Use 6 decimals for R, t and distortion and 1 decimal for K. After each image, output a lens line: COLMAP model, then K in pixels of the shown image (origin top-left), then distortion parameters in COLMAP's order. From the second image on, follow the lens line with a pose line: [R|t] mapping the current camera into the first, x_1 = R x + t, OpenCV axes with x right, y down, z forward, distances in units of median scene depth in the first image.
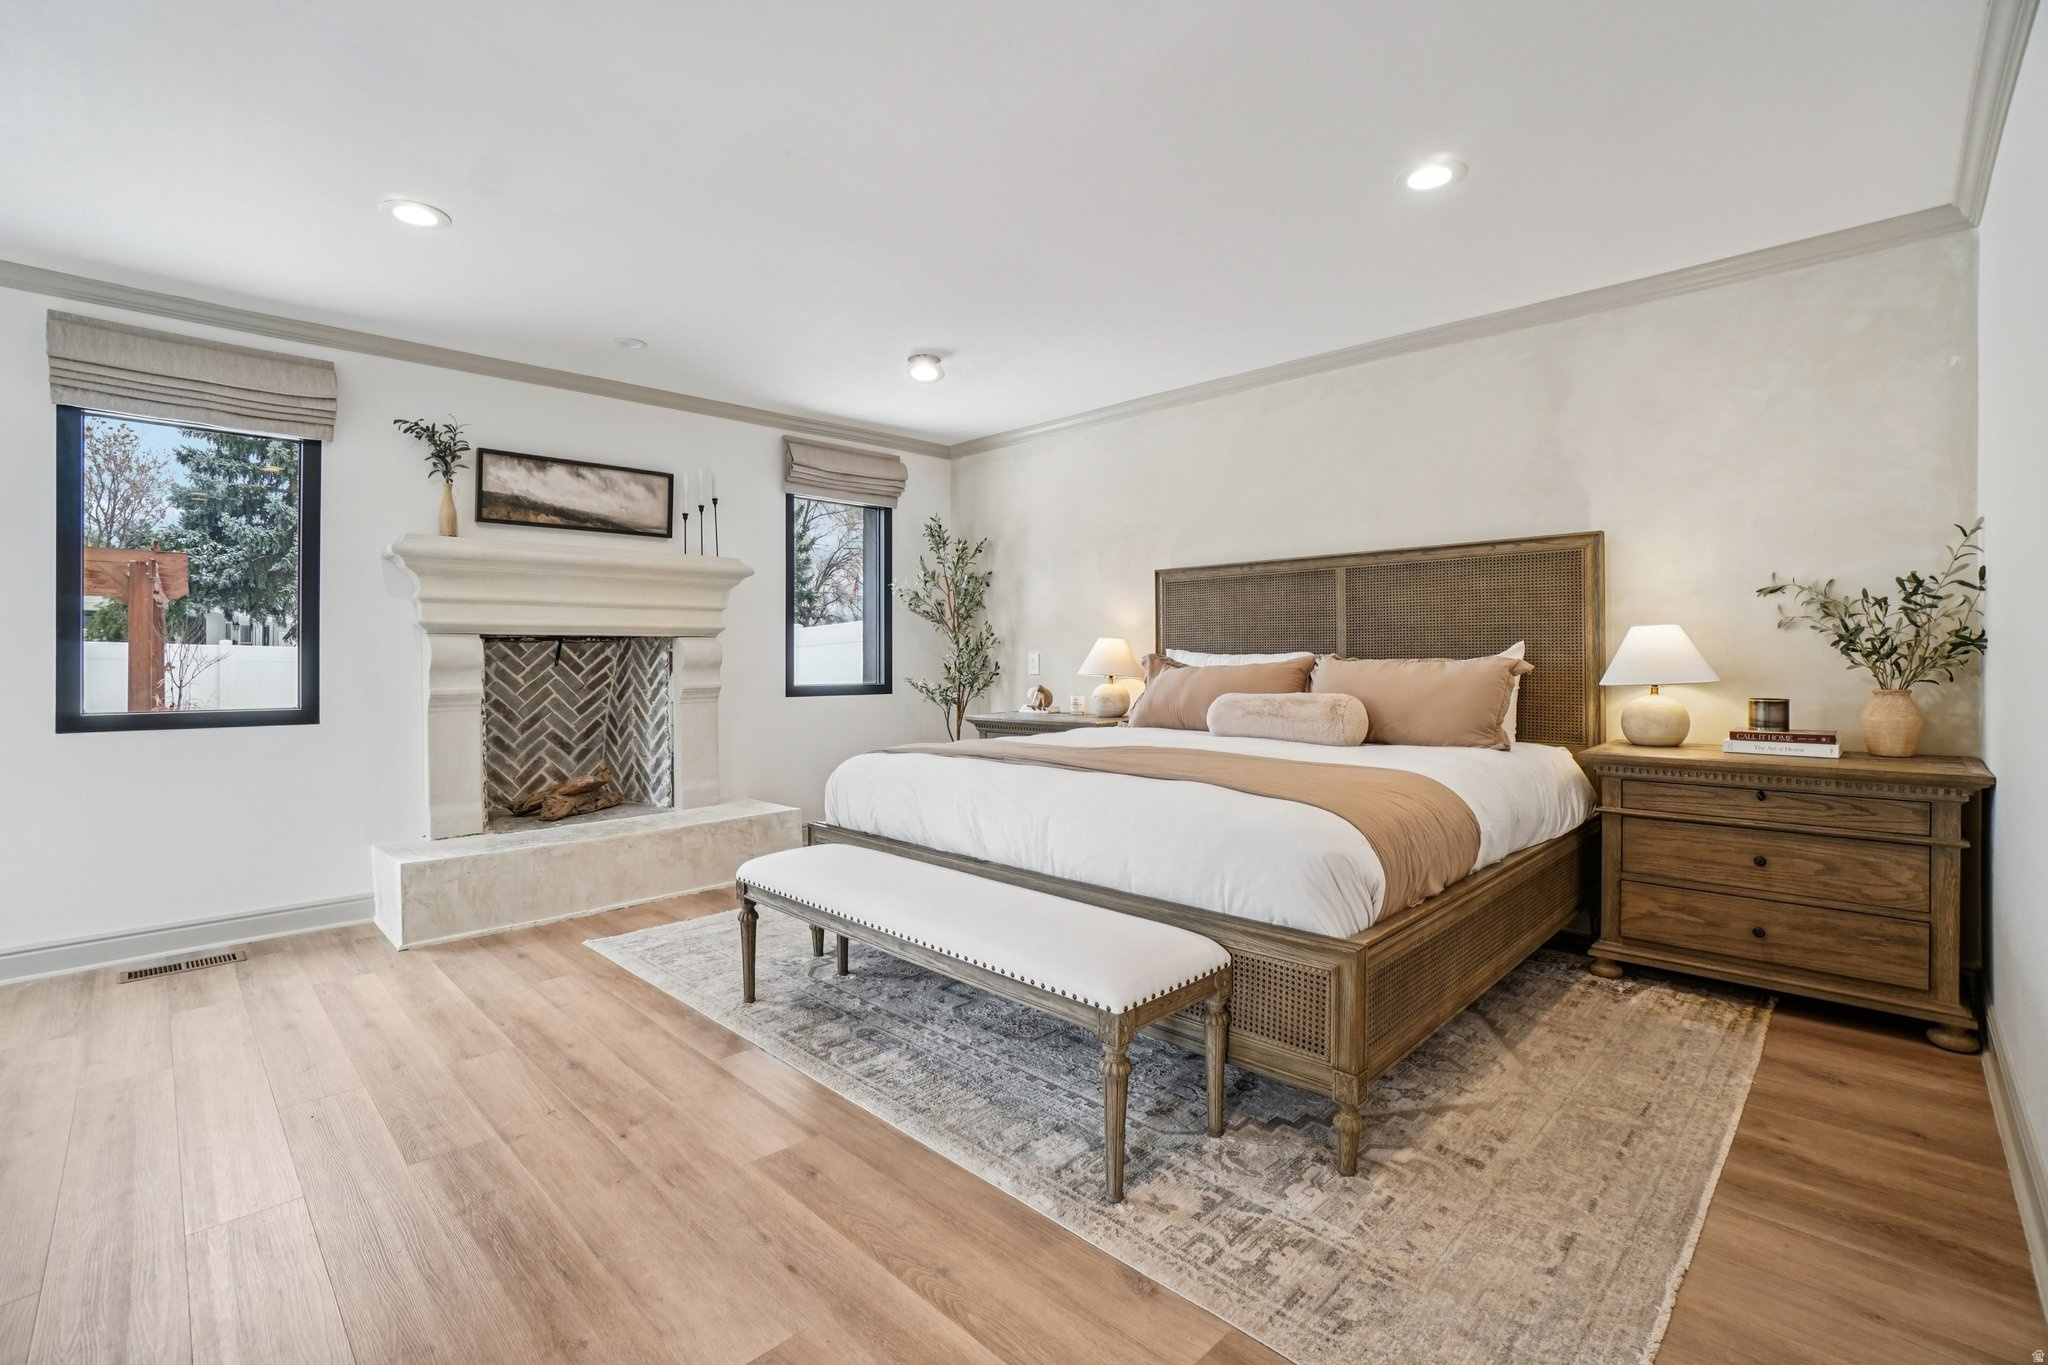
lens RADIAL K [[904.0, 0, 1007.9], [0, 904.0, 666.7], [0, 0, 1]] dist [-0.059124, 0.019415]
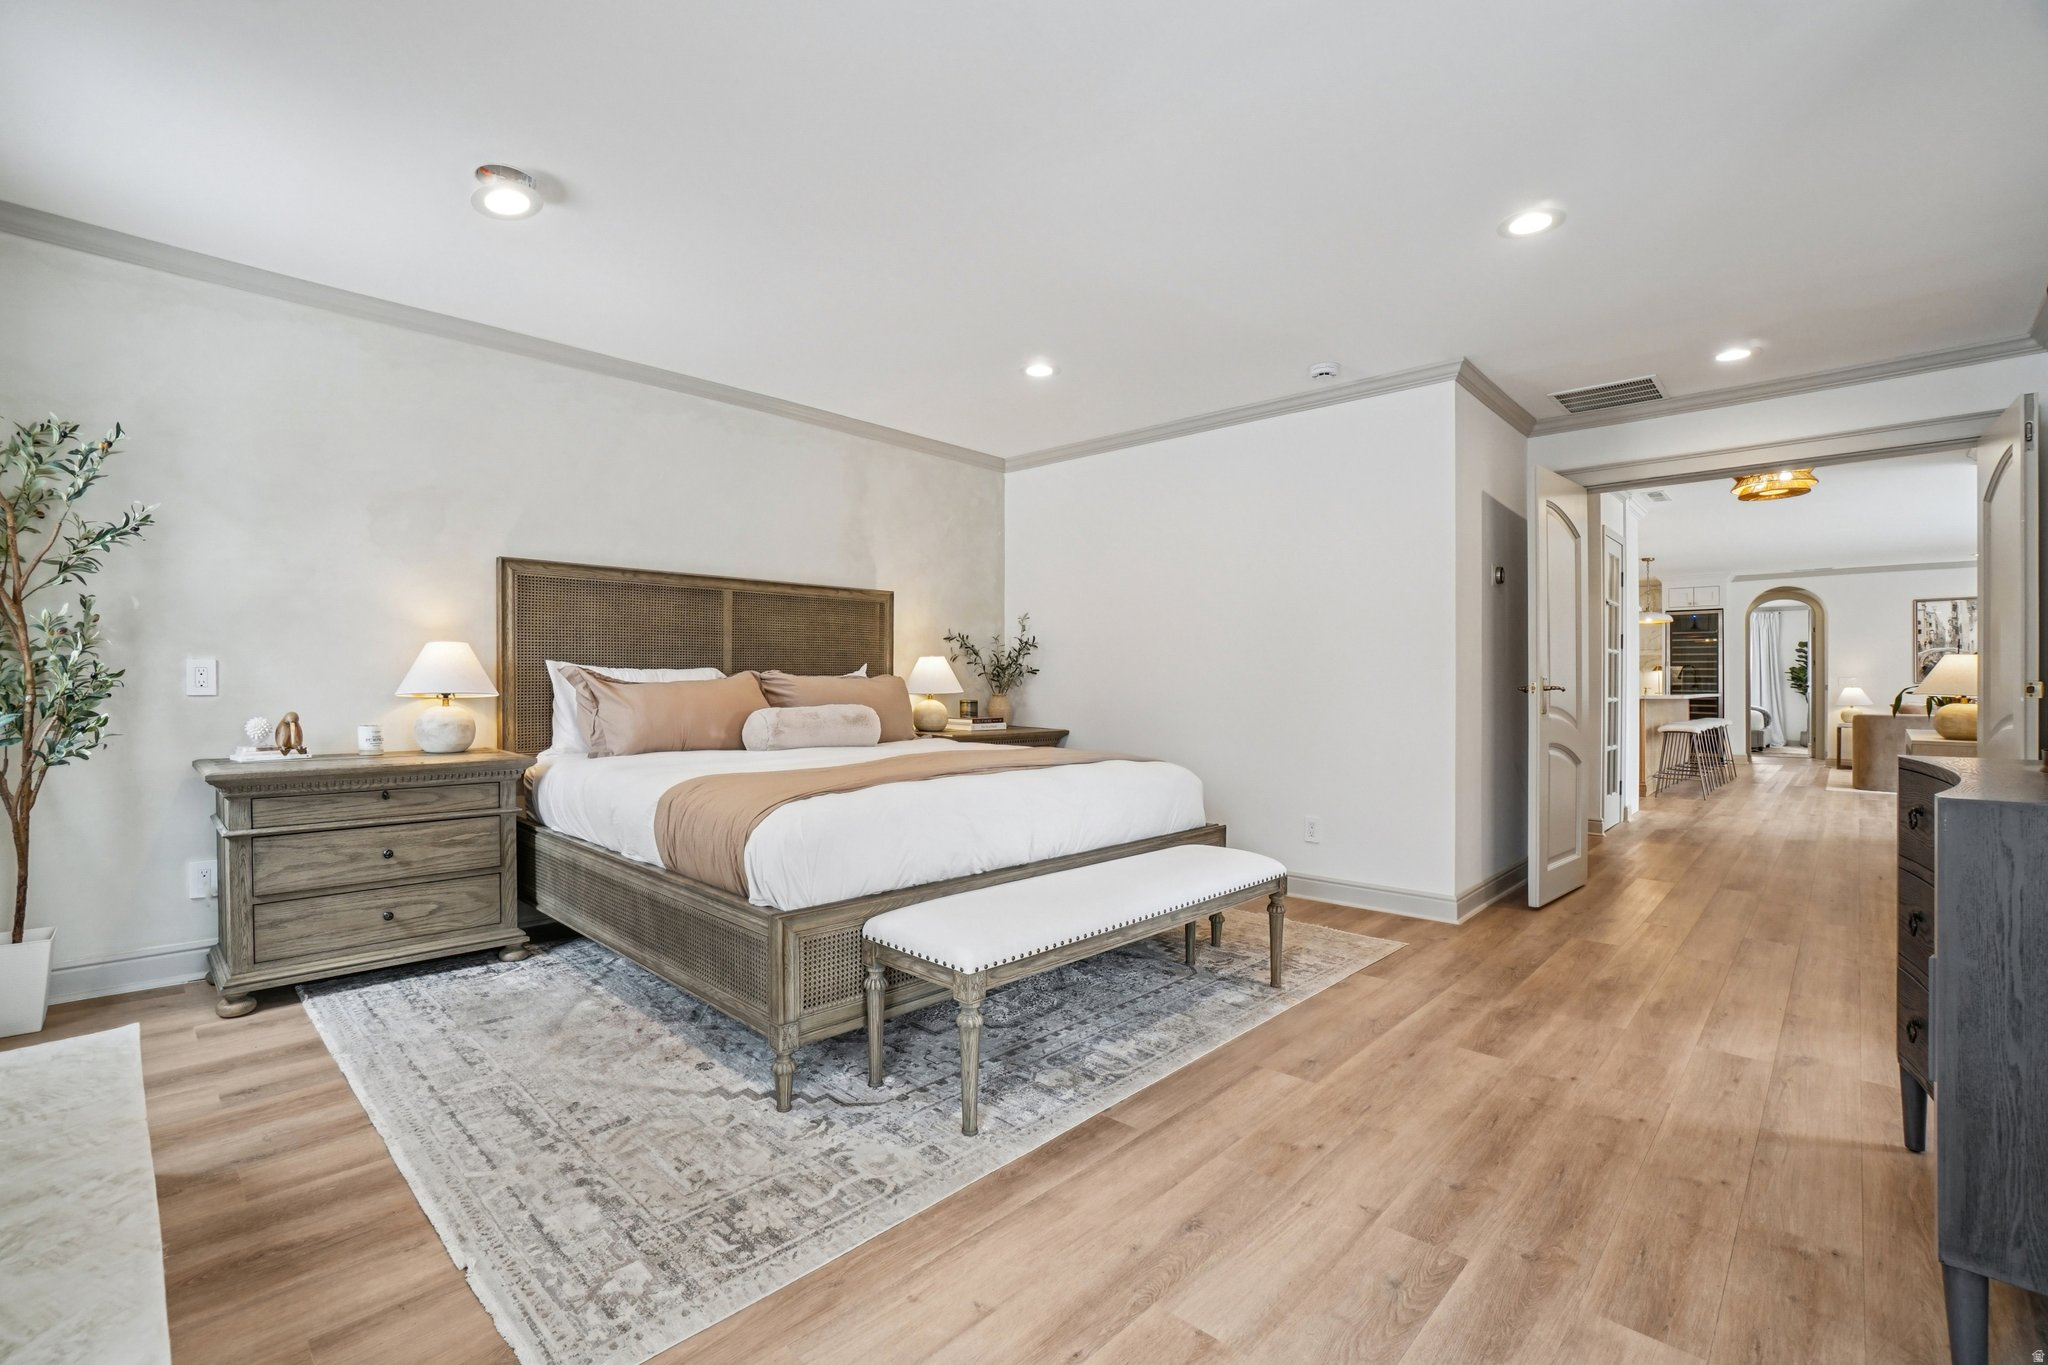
lens RADIAL K [[904.0, 0, 1007.3], [0, 904.0, 681.3], [0, 0, 1]] dist [-0.059124, 0.019415]
pose [[-0.017251, -0.001951, 0.999849, -0.685444], [-0.004862, 0.999986, 0.001867, -0.003794], [-0.999839, -0.004829, -0.017260, 0.650805]]
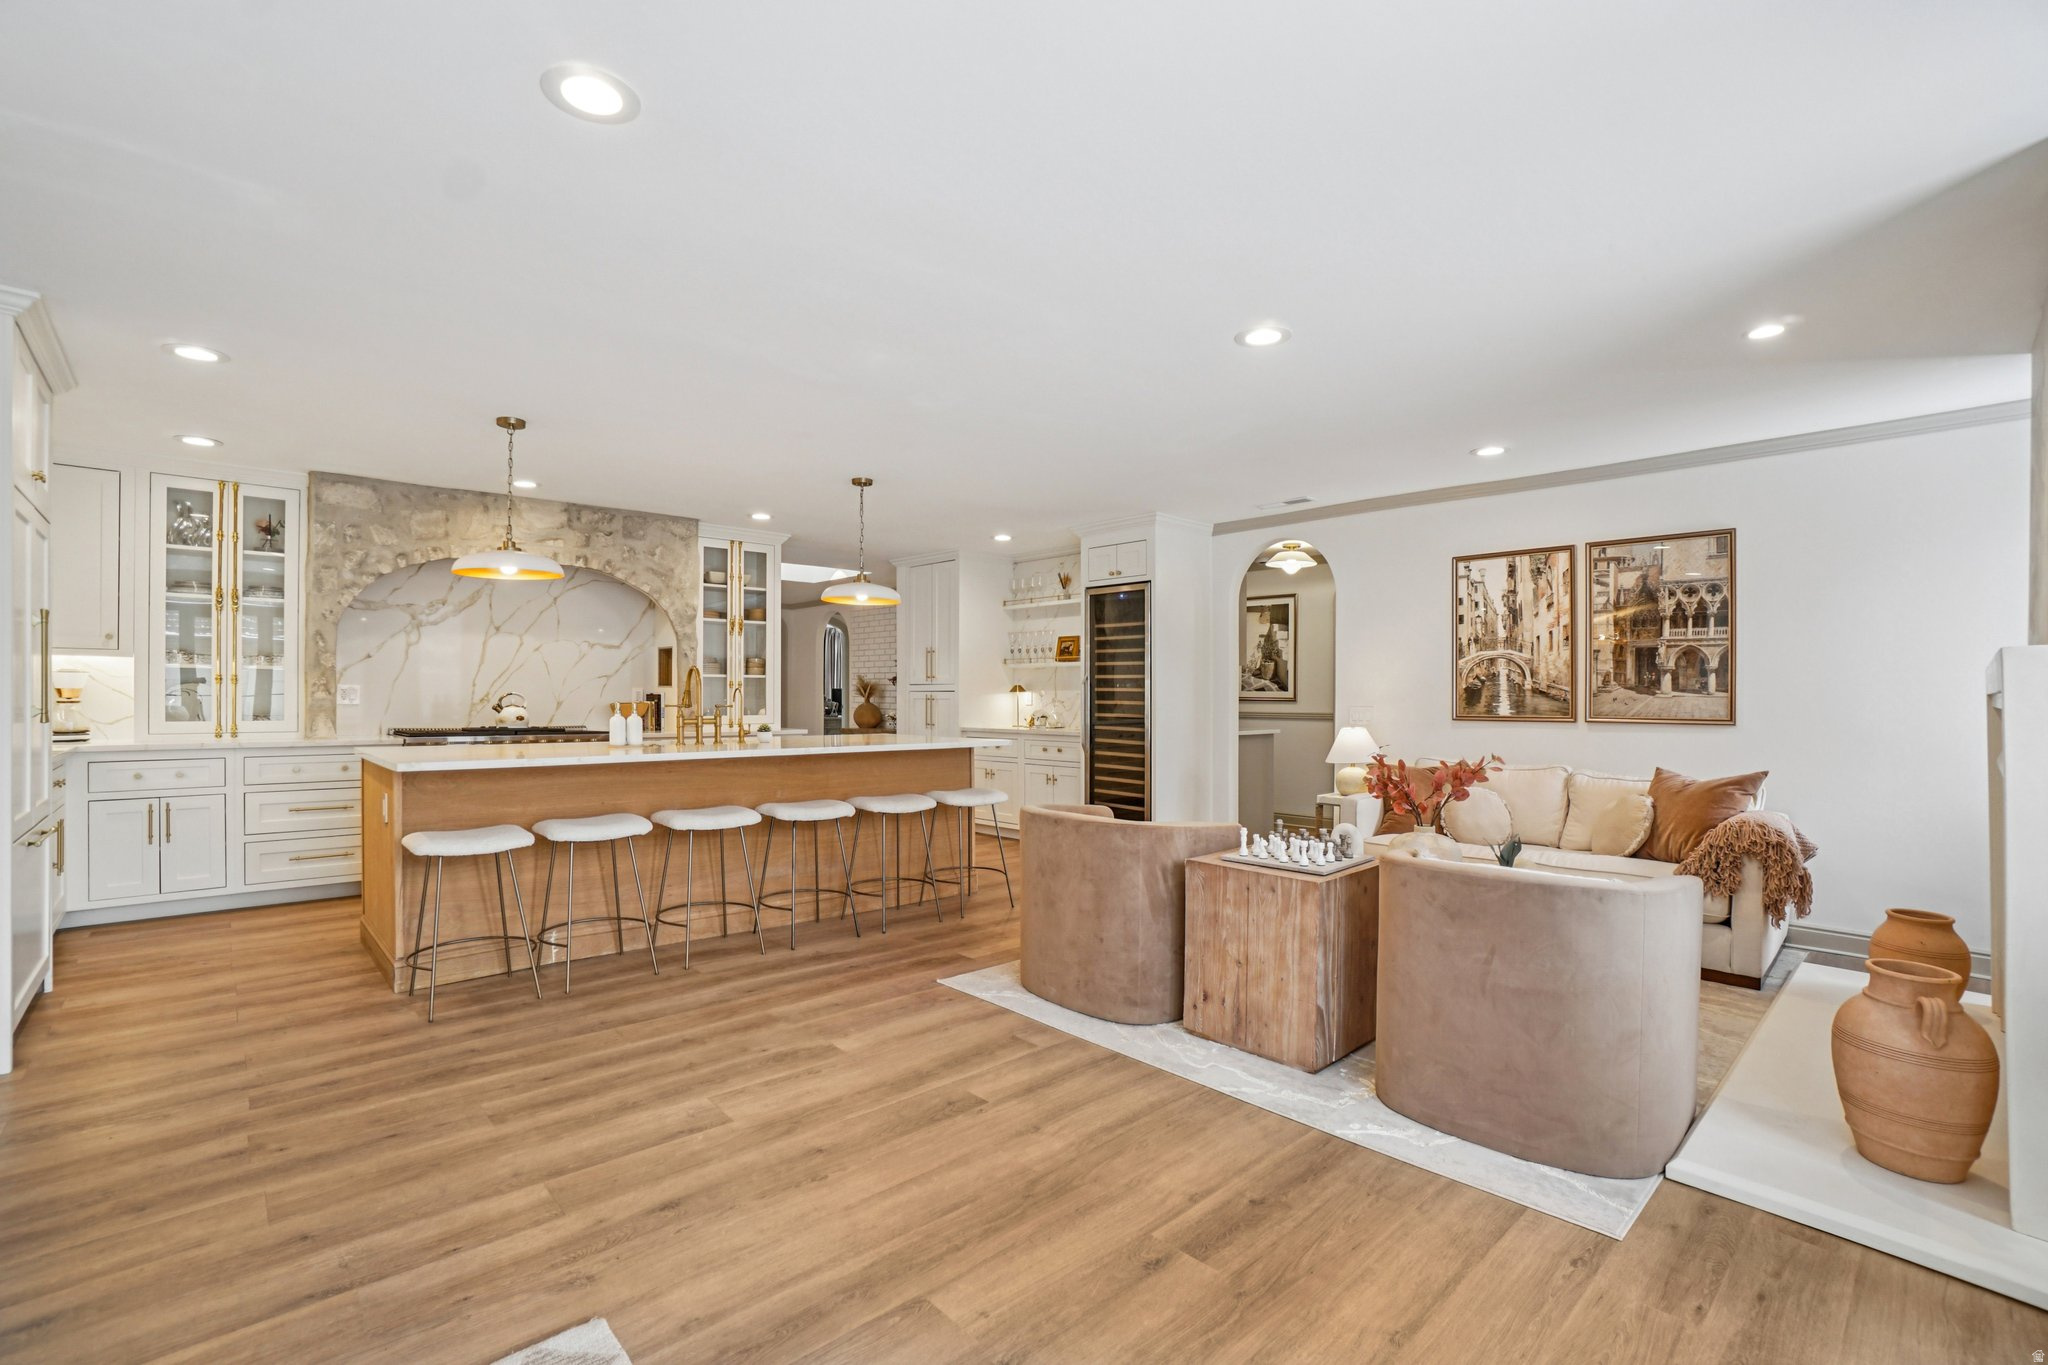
lens RADIAL K [[904.0, 0, 1002.9], [0, 904.0, 693.8], [0, 0, 1]] dist [-0.059124, 0.019415]
pose [[0.041704, -0.000364, 0.999130, 0.428162], [-0.002797, 0.999996, 0.000481, -0.038403], [-0.999126, -0.002814, 0.041703, -1.324545]]
